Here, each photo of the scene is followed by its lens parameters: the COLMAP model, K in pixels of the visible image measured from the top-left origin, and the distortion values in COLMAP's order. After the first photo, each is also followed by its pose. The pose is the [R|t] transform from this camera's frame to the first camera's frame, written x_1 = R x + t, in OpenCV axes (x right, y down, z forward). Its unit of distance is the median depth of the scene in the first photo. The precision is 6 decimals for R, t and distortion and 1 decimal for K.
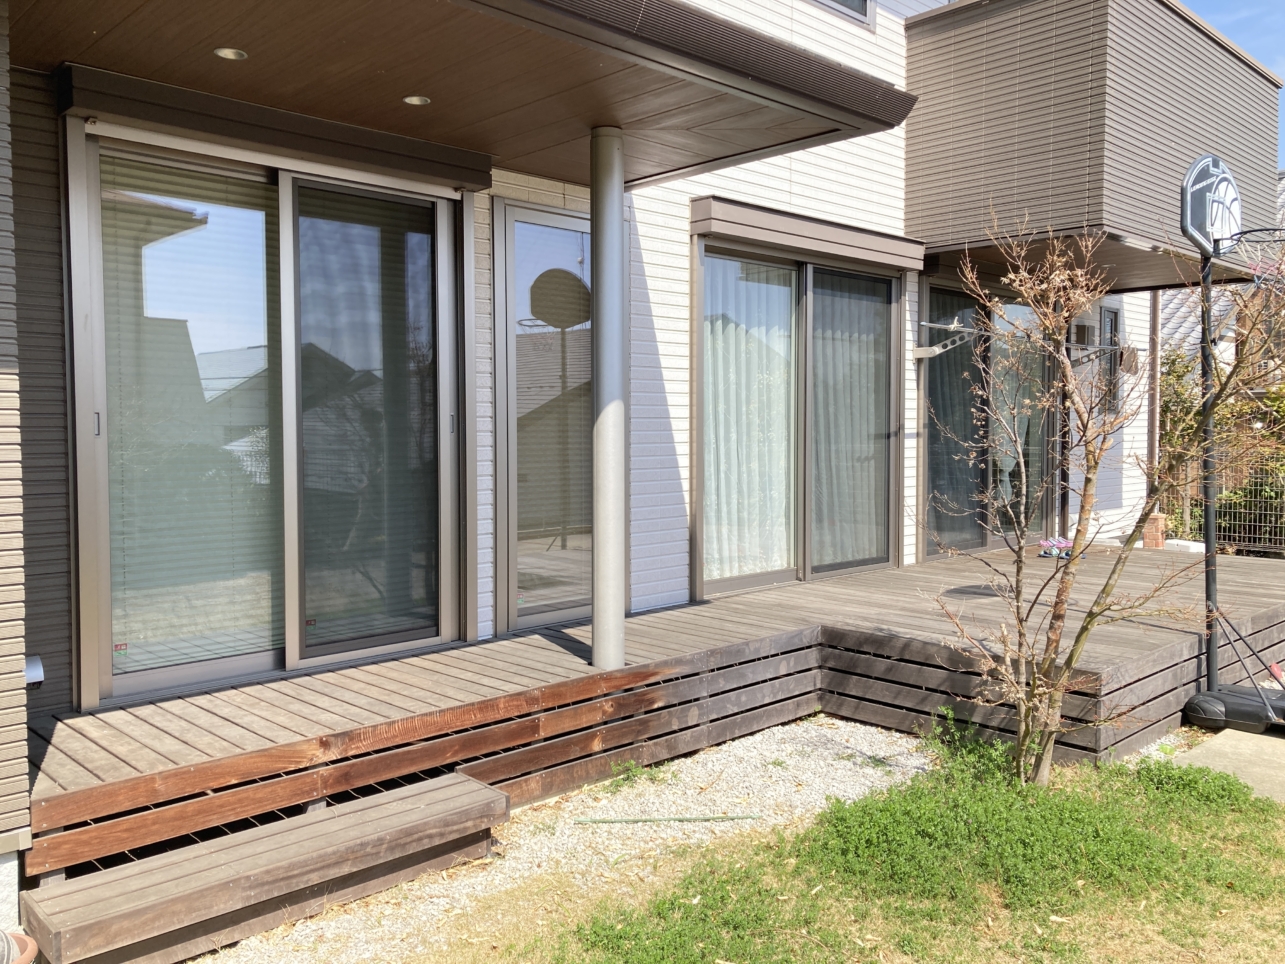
lens RADIAL K [[1055.6, 0, 635.8], [0, 1055.6, 472.6], [0, 0, 1]] dist [0.045304, -0.052806]
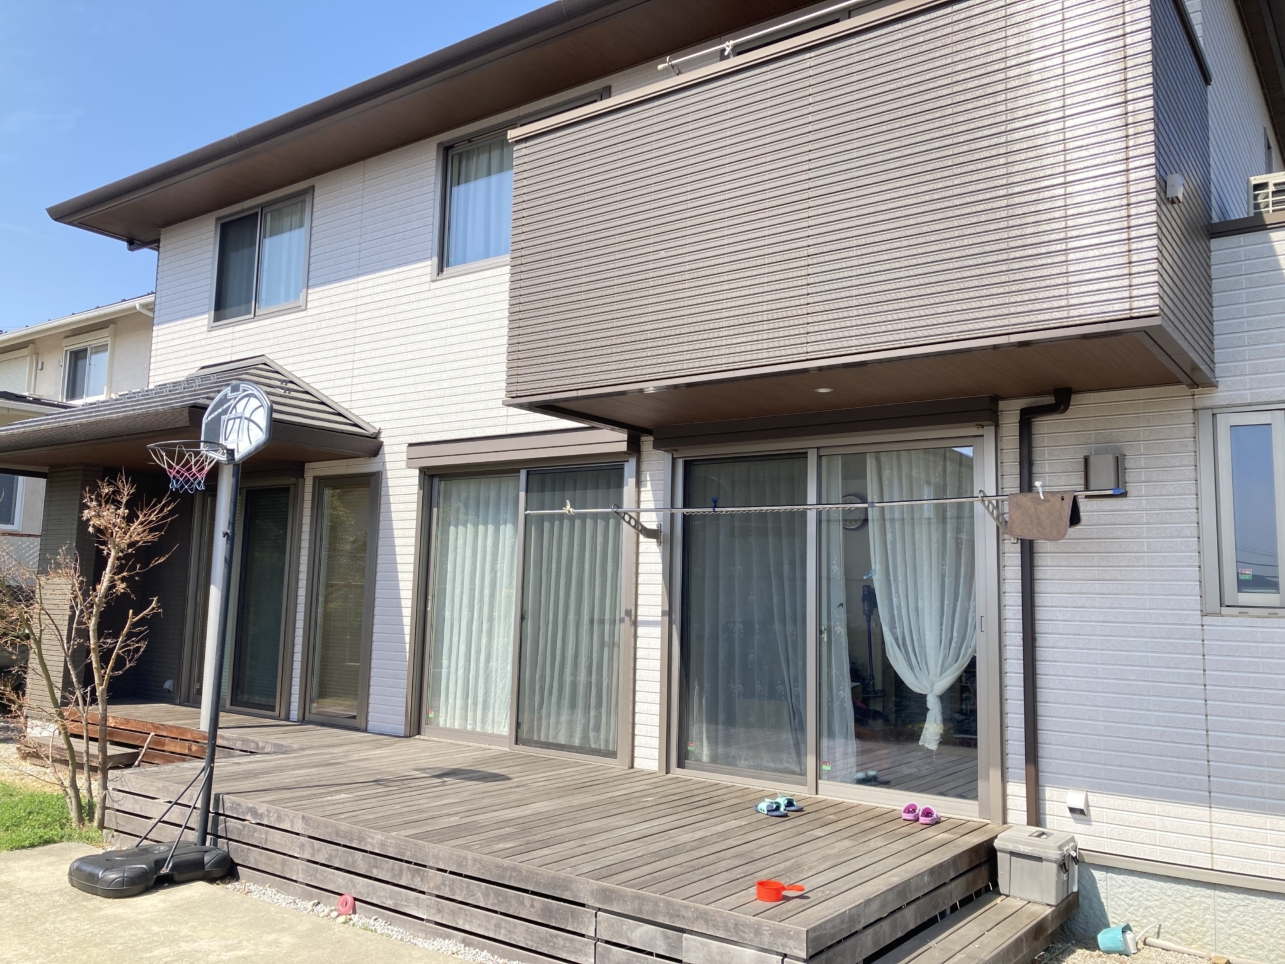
lens RADIAL K [[1055.6, 0, 635.8], [0, 1055.6, 472.6], [0, 0, 1]] dist [0.045304, -0.052806]
pose [[0.172403, -0.108371, -0.979047, 1.837460], [-0.066711, 0.990363, -0.121371, -0.082506], [0.982765, 0.086238, 0.163512, 1.292784]]
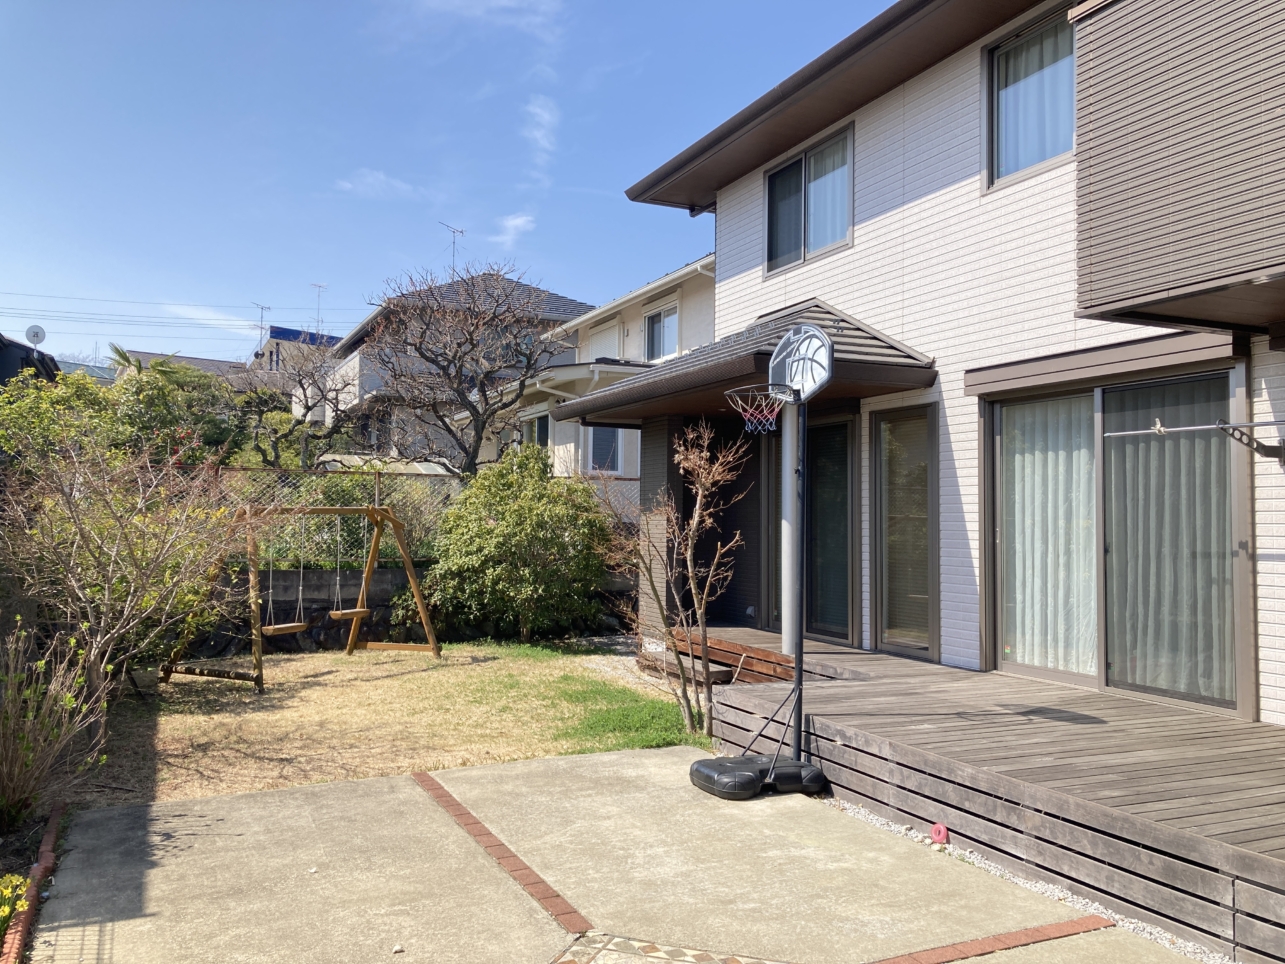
lens RADIAL K [[1055.6, 0, 635.8], [0, 1055.6, 472.6], [0, 0, 1]] dist [0.045304, -0.052806]
pose [[-0.328907, -0.044348, -0.943320, 1.823067], [-0.049301, 0.998341, -0.029745, -0.079156], [0.943074, 0.036723, -0.330548, 1.274066]]
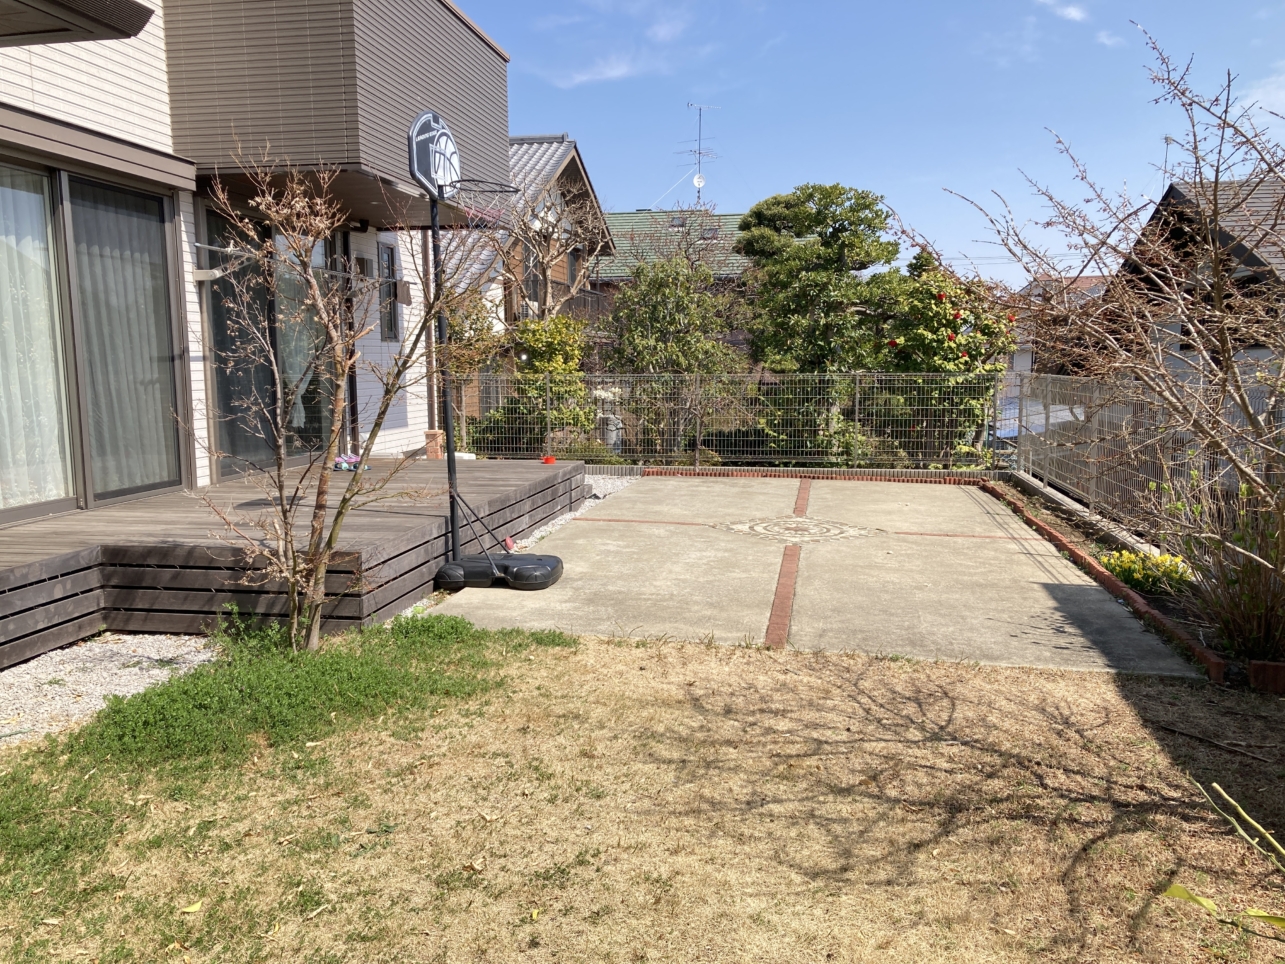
lens RADIAL K [[1049.9, 0, 644.3], [0, 1049.9, 497.1], [0, 0, 1]] dist [0.018500, 0.011136]
pose [[0.809890, -0.079405, 0.581182, 0.018037], [0.031053, 0.995210, 0.092699, 0.025904], [-0.585759, -0.057028, 0.808477, -0.104203]]
